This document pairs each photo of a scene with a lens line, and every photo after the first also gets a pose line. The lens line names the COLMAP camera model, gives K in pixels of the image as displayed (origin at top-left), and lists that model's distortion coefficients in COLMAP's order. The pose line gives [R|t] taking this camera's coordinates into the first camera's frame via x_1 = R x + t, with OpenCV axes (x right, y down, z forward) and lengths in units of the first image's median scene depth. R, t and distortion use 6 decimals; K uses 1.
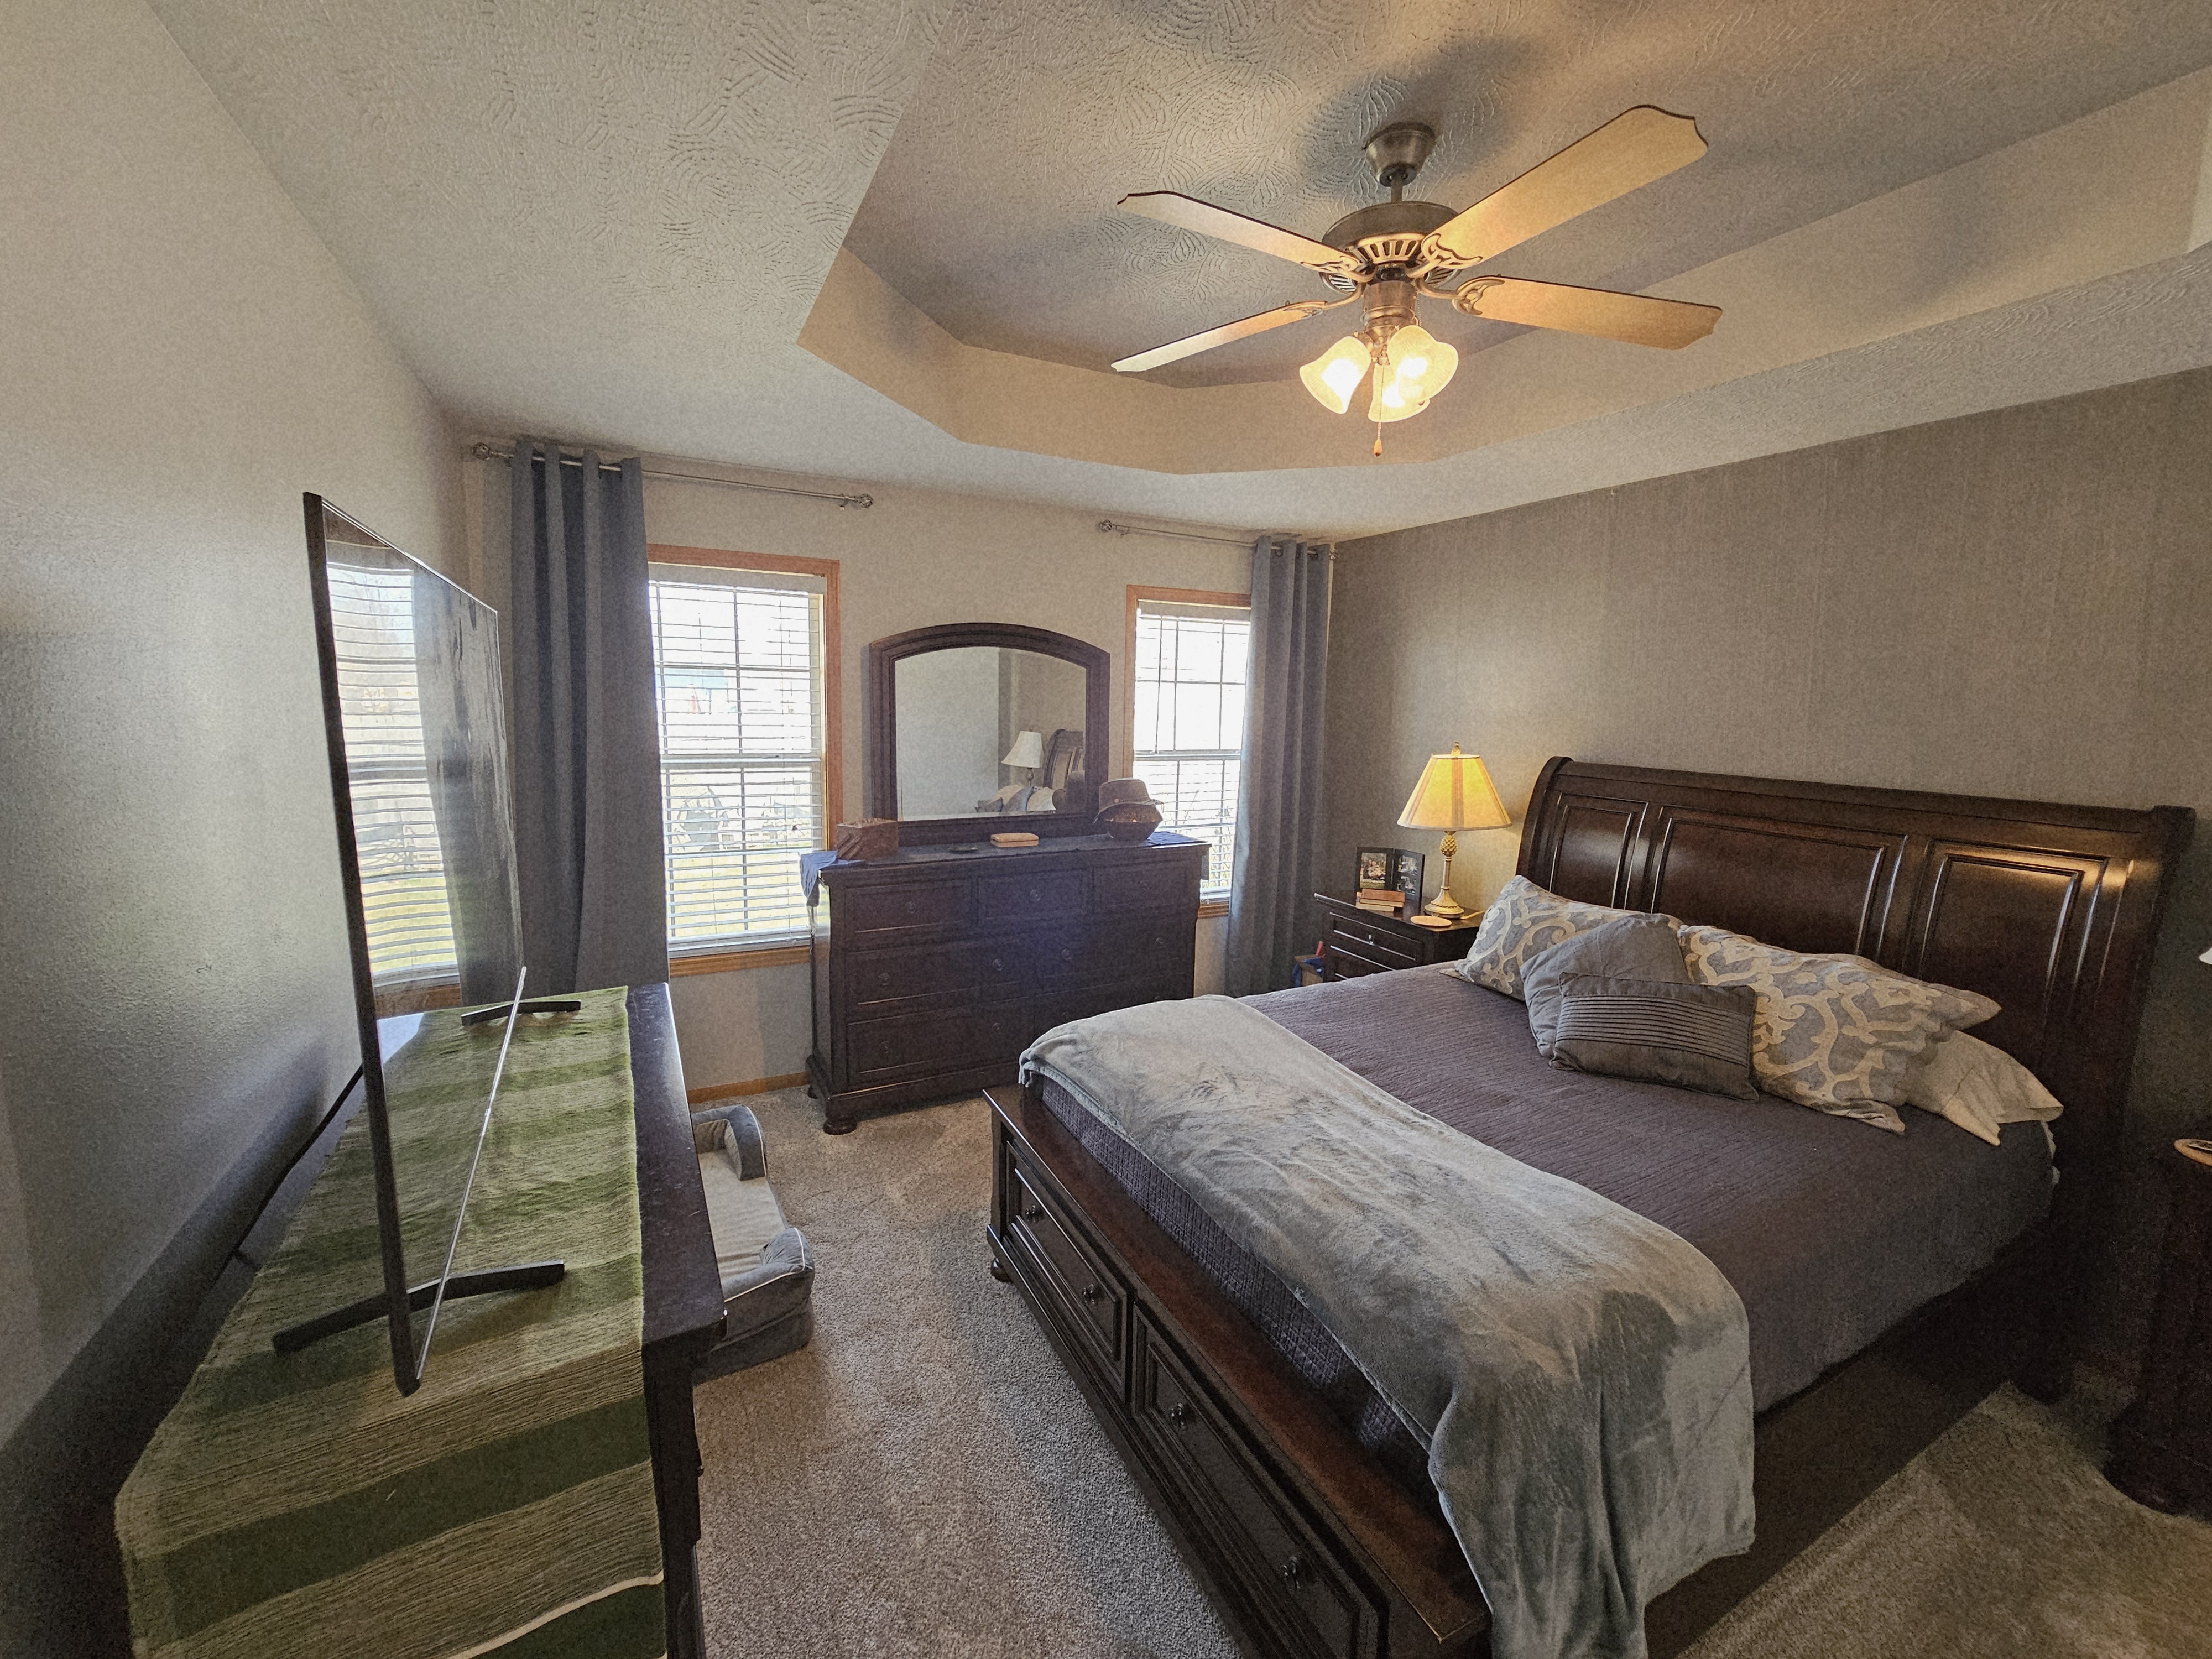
lens RADIAL K [[887.7, 0, 1107.4], [0, 887.7, 826.0], [0, 0, 1]] dist [-0.000036, -0.000051]
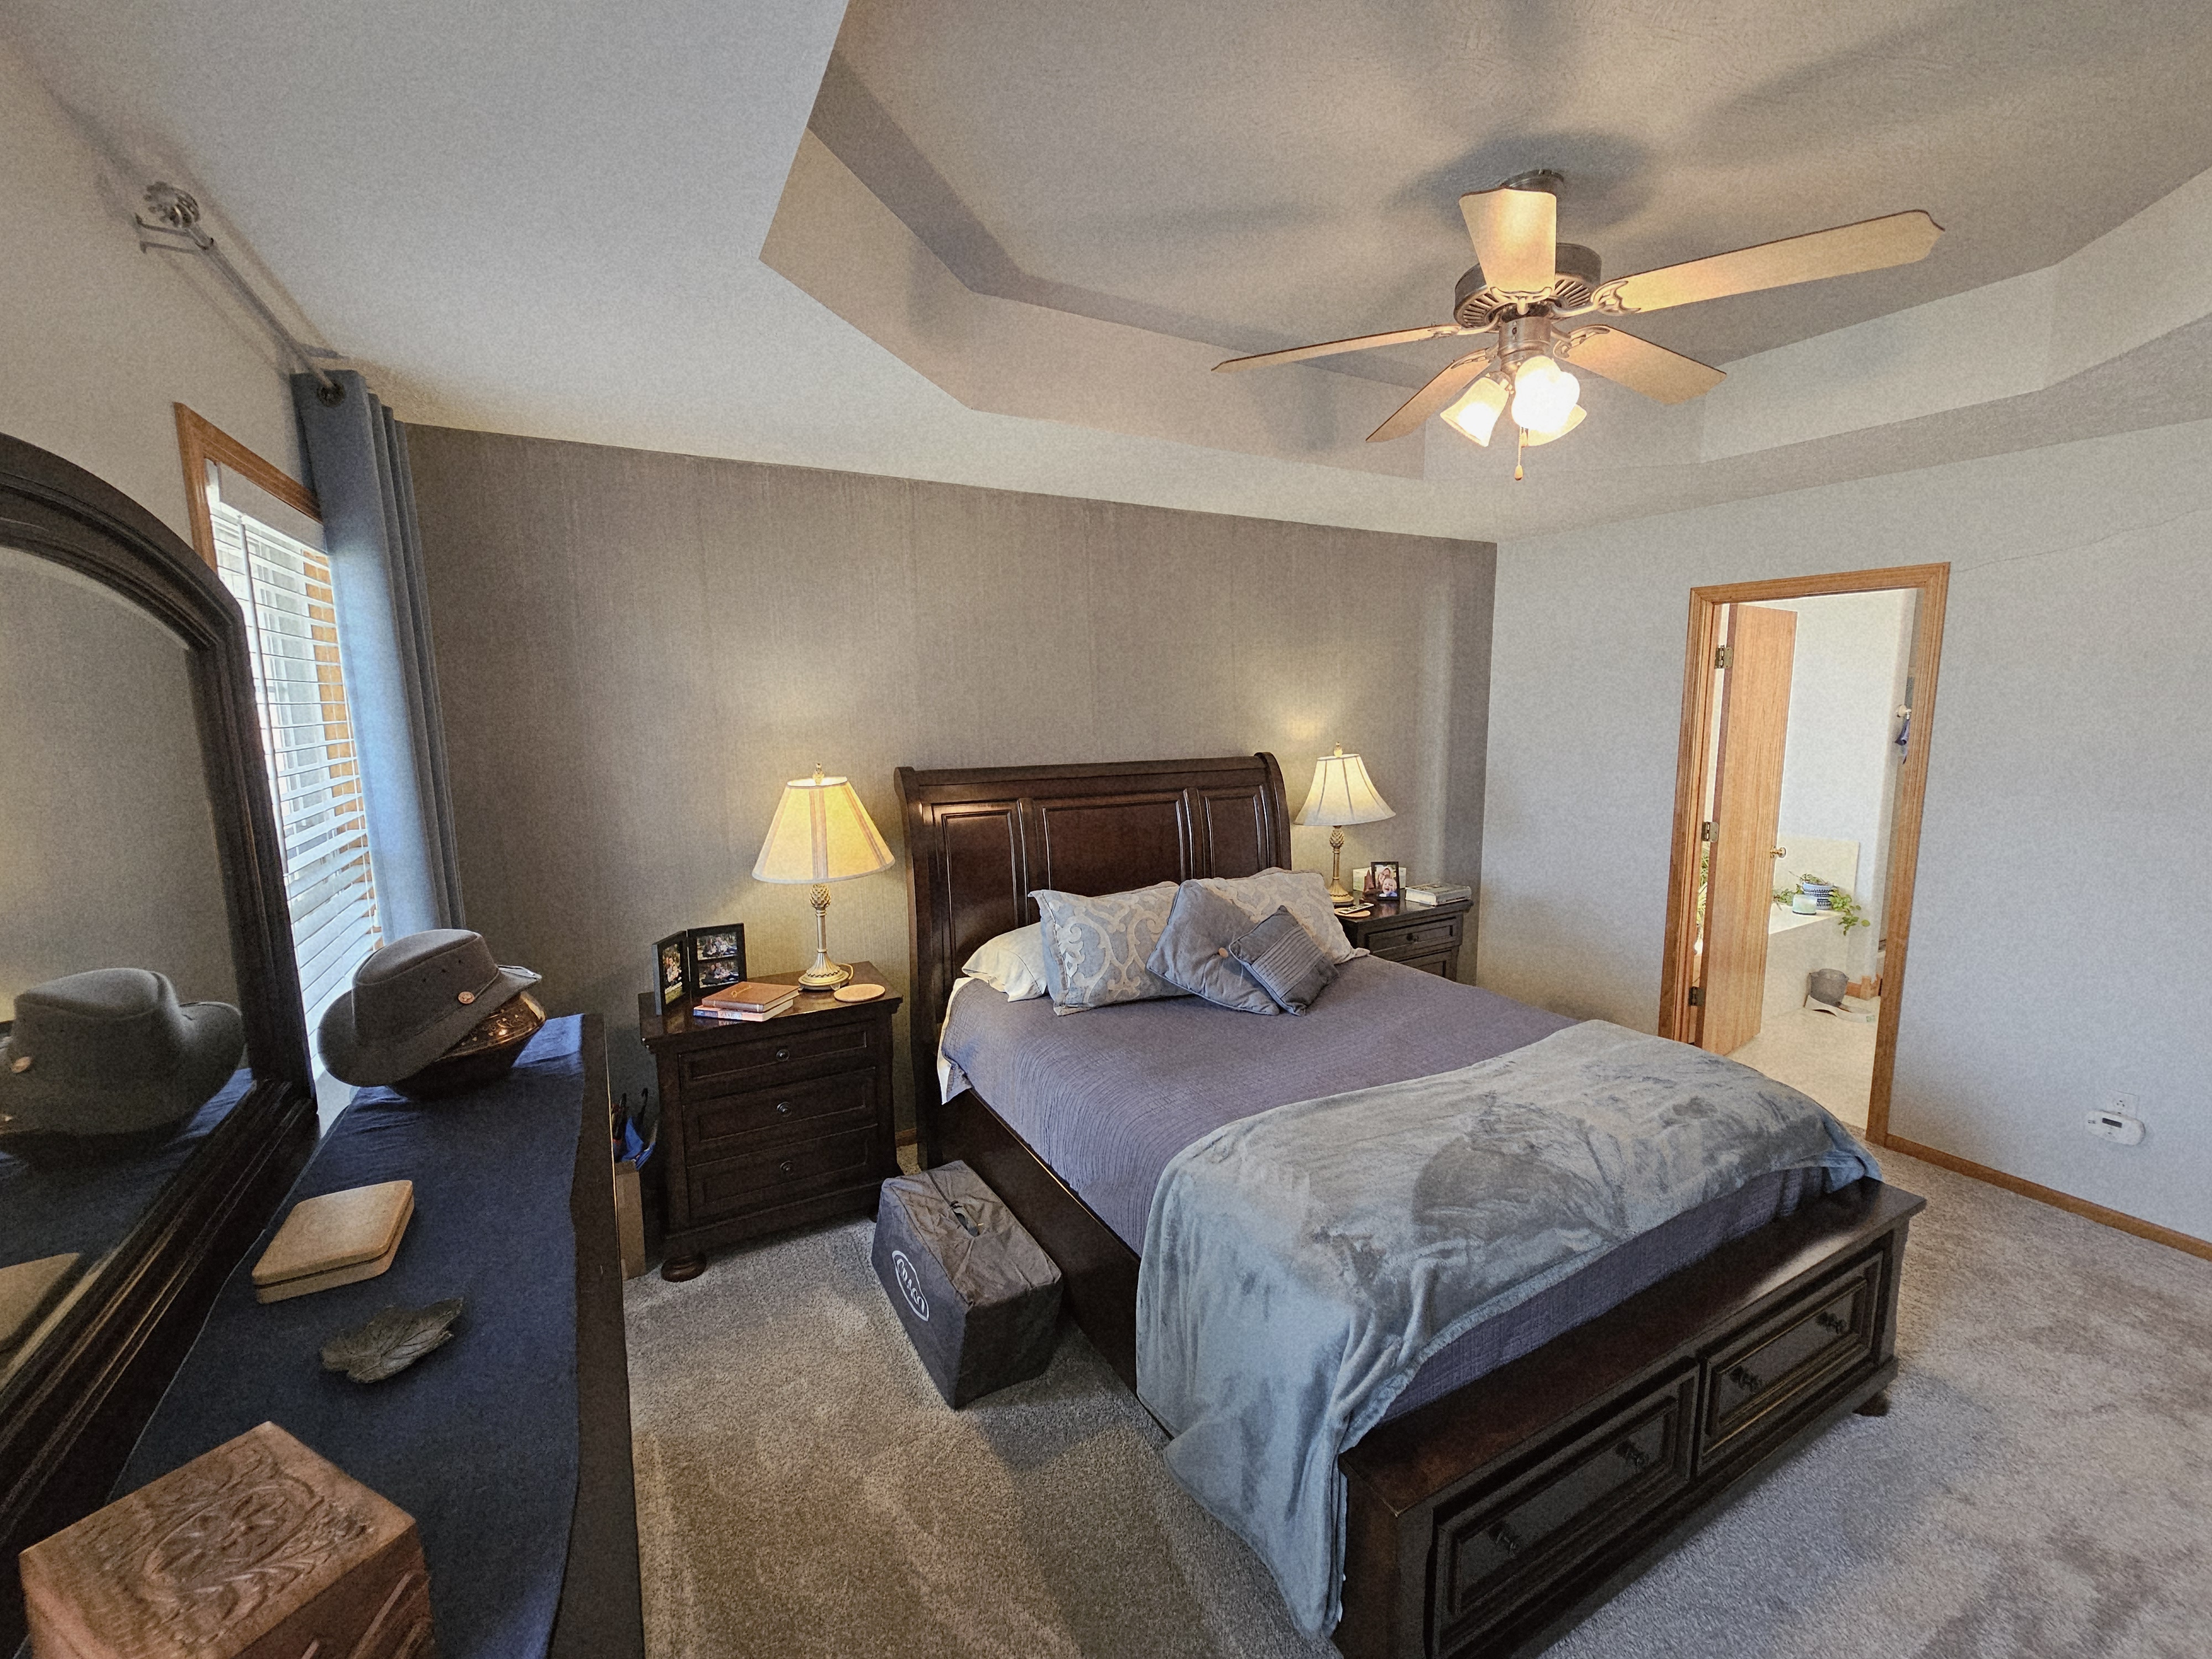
lens RADIAL K [[902.6, 0, 1108.5], [0, 902.6, 825.8], [0, 0, 1]] dist [-0.000059, -0.000070]
pose [[-0.017868, -0.164809, 0.986164, -0.405836], [0.155585, 0.973848, 0.165569, -0.136054], [-0.987661, 0.156391, 0.008242, 0.771201]]
